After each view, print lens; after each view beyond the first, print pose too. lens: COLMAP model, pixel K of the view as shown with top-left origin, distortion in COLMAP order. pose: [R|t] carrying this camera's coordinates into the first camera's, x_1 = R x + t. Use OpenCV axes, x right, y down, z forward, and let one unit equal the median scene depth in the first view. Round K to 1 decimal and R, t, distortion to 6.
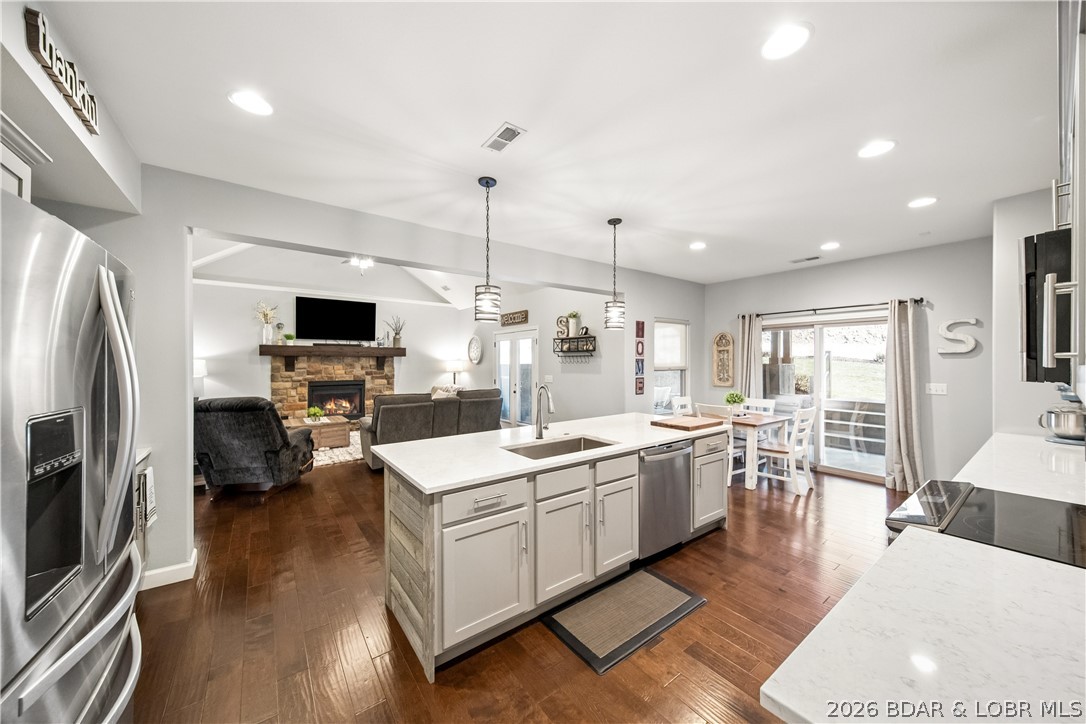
lens RADIAL K [[382.1, 0, 546.0], [0, 382.1, 362.6], [0, 0, 1]] dist [0.008617, -0.001703]
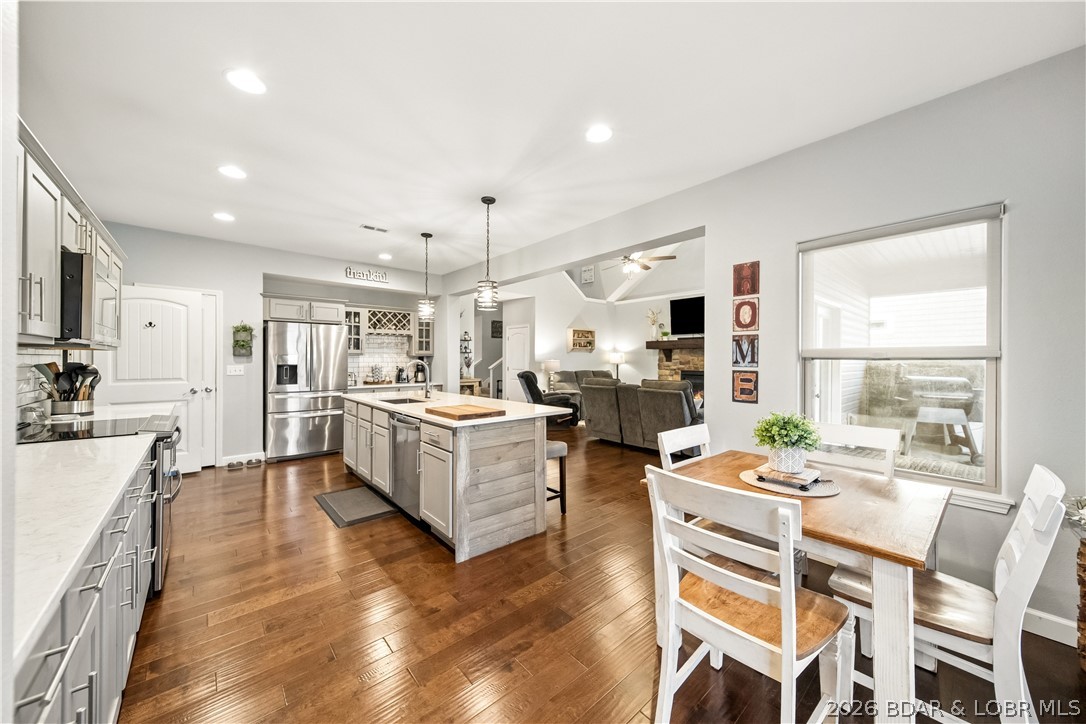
lens RADIAL K [[382.1, 0, 539.4], [0, 382.1, 360.0], [0, 0, 1]] dist [0.008617, -0.001703]
pose [[0.070163, 0.003422, -0.997530, 0.537892], [-0.007494, 0.999968, 0.002903, 0.017901], [0.997507, 0.007272, 0.070187, 0.487373]]
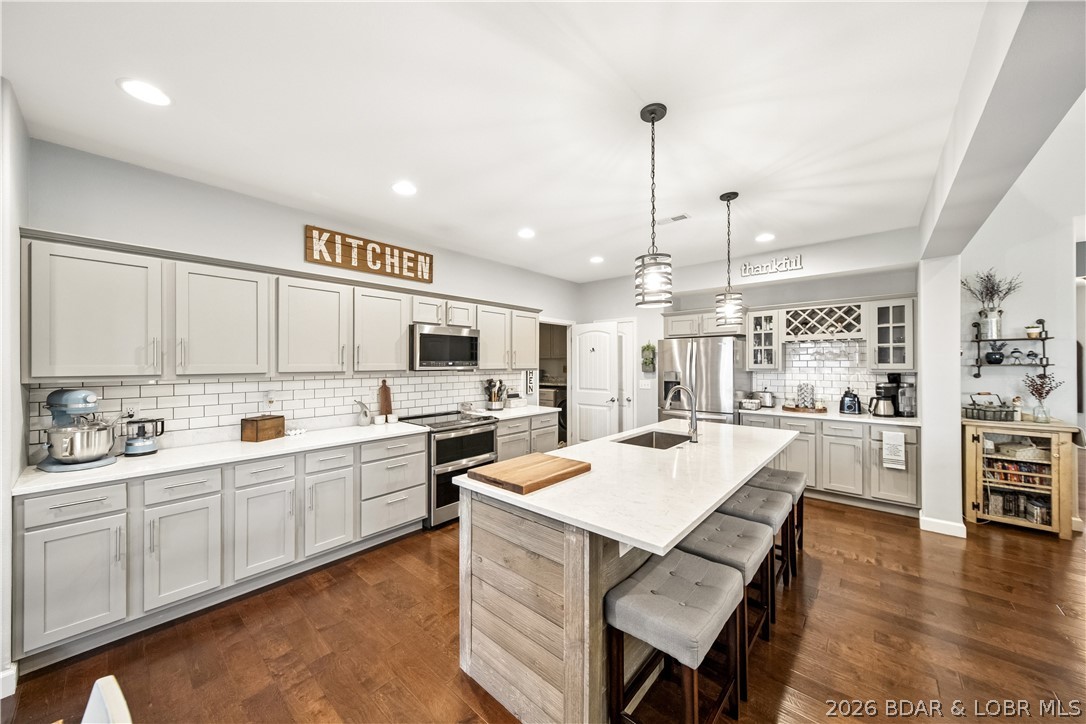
lens RADIAL K [[382.1, 0, 542.7], [0, 382.1, 360.8], [0, 0, 1]] dist [0.008617, -0.001703]
pose [[-0.977175, 0.001785, -0.212426, 0.206994], [0.002446, 0.999993, -0.002853, -0.002971], [0.212420, -0.003307, -0.977173, 0.694534]]
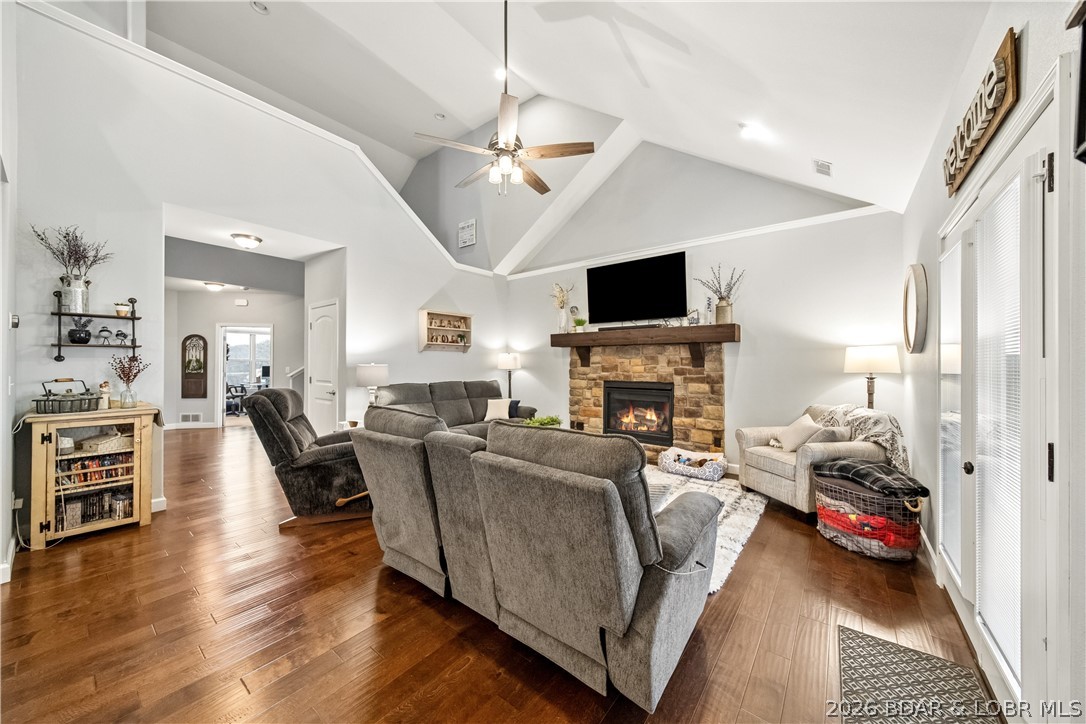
lens RADIAL K [[382.1, 0, 542.9], [0, 382.1, 364.7], [0, 0, 1]] dist [0.008617, -0.001703]
pose [[0.265768, 0.000650, -0.964037, 0.062593], [-0.005712, 0.999983, -0.000900, 0.020436], [0.964020, 0.005746, 0.265767, 0.700284]]
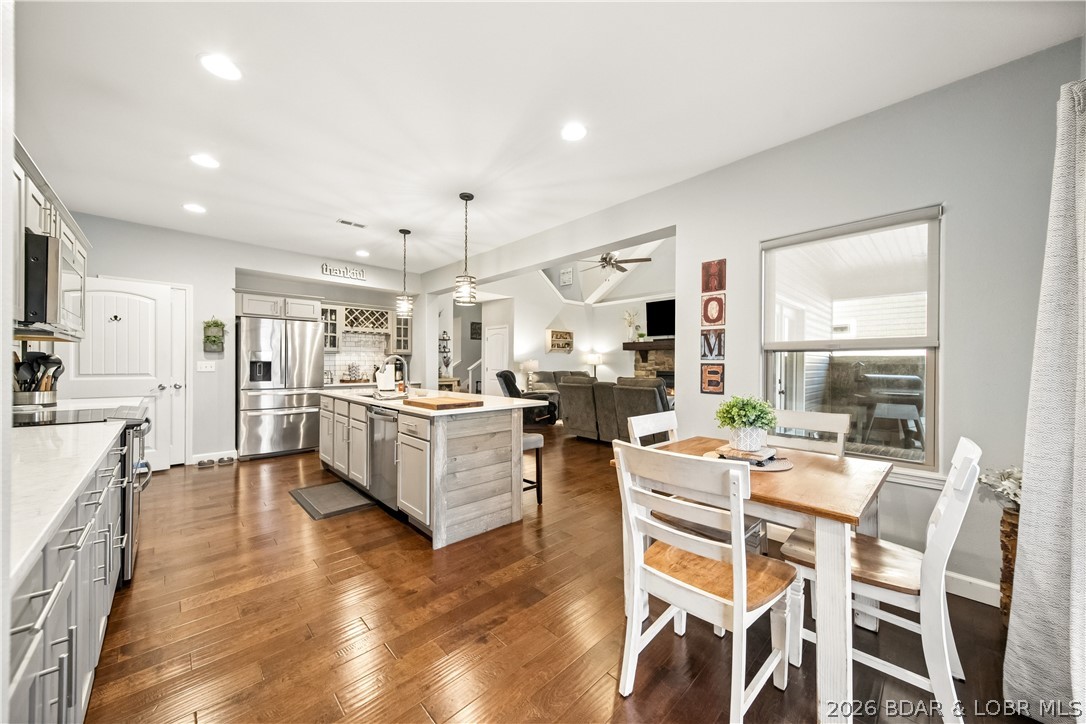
lens RADIAL K [[382.1, 0, 536.6], [0, 382.1, 364.4], [0, 0, 1]] dist [0.008617, -0.001703]
pose [[0.115287, 0.003387, -0.993326, 0.547662], [-0.010332, 0.999944, 0.002211, 0.030089], [0.993279, 0.010008, 0.115315, 0.489915]]
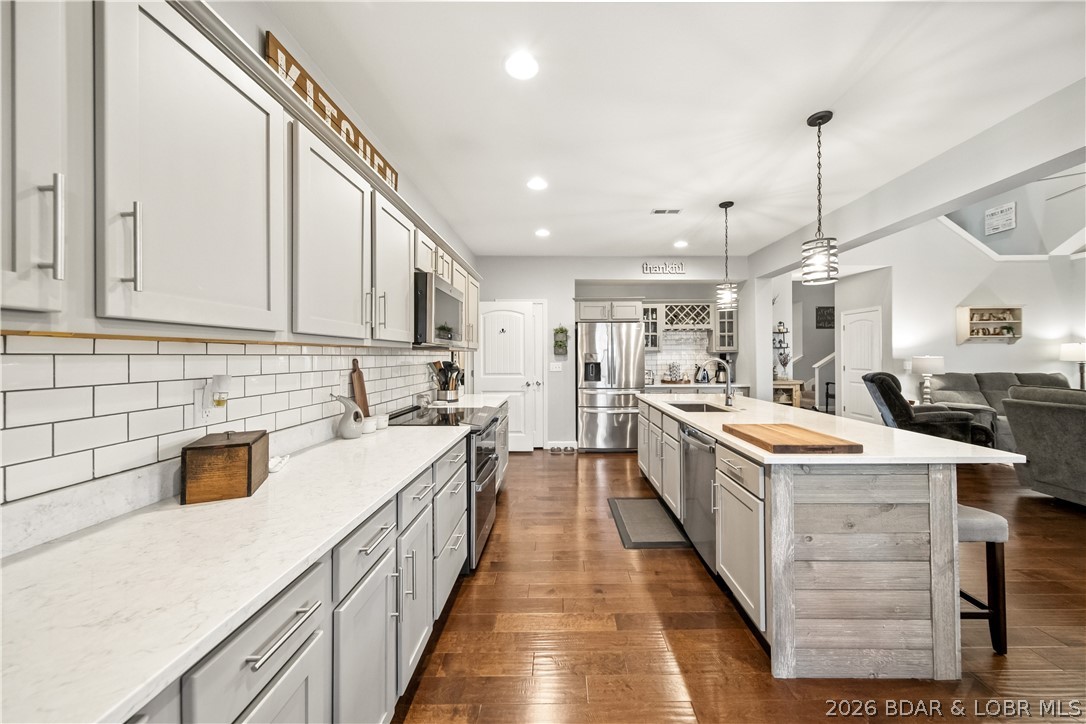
lens RADIAL K [[382.1, 0, 566.6], [0, 382.1, 353.6], [0, 0, 1]] dist [0.008617, -0.001703]
pose [[-0.586452, -0.001478, -0.809983, 0.443946], [0.000938, 0.999996, -0.002504, 0.016537], [0.809984, -0.002228, -0.586448, 0.473127]]
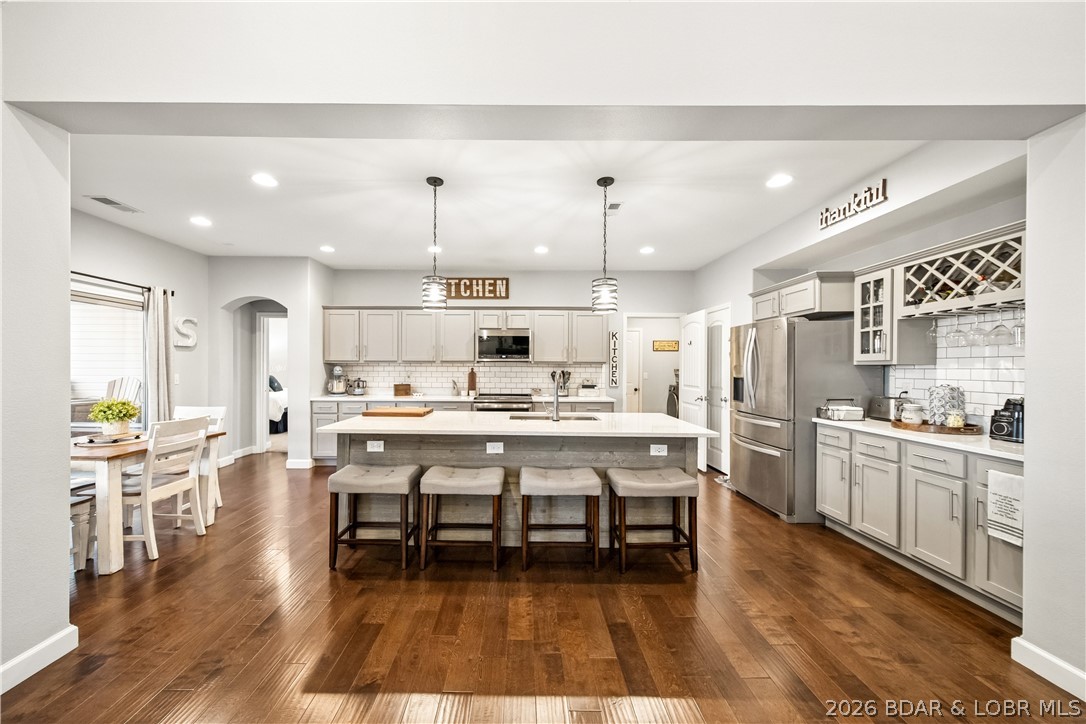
lens RADIAL K [[382.1, 0, 526.9], [0, 382.1, 369.3], [0, 0, 1]] dist [0.008617, -0.001703]
pose [[-0.807053, -0.007771, 0.590428, -0.225178], [-0.003690, 0.999960, 0.008116, 0.016422], [-0.590468, 0.004371, -0.807049, 0.711632]]
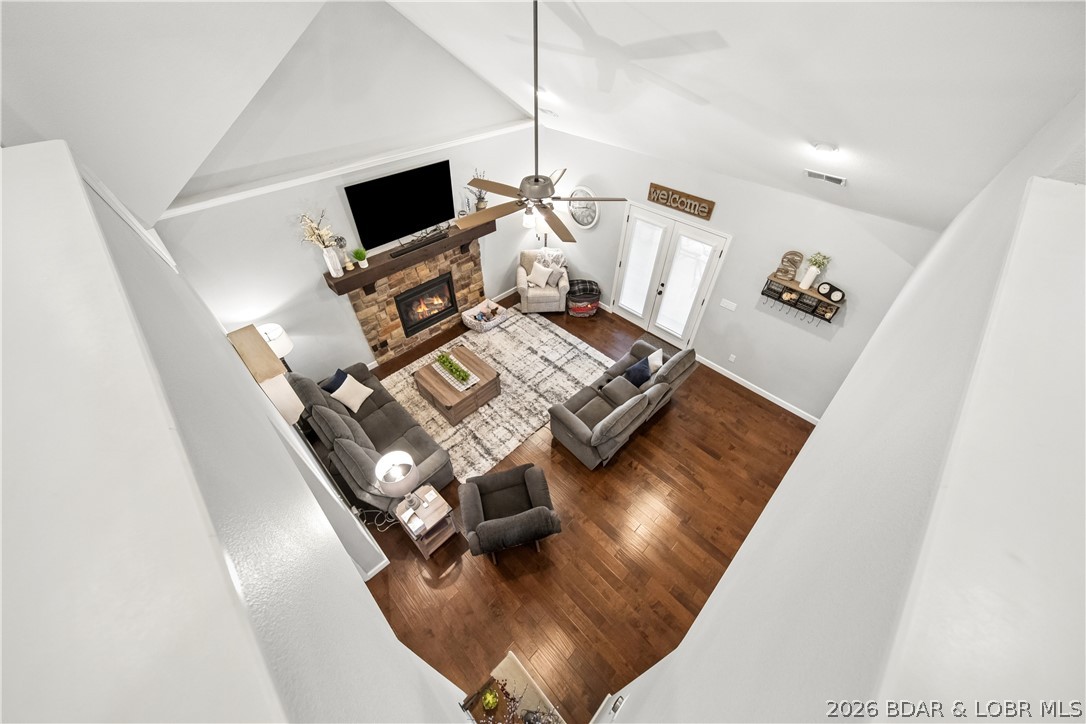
lens RADIAL K [[382.1, 0, 543.9], [0, 382.1, 363.9], [0, 0, 1]] dist [0.008617, -0.001703]
pose [[0.988183, -0.101137, 0.115173, -0.435781], [-0.009042, 0.711635, 0.702491, -0.390734], [-0.153009, -0.695231, 0.702312, 0.342063]]
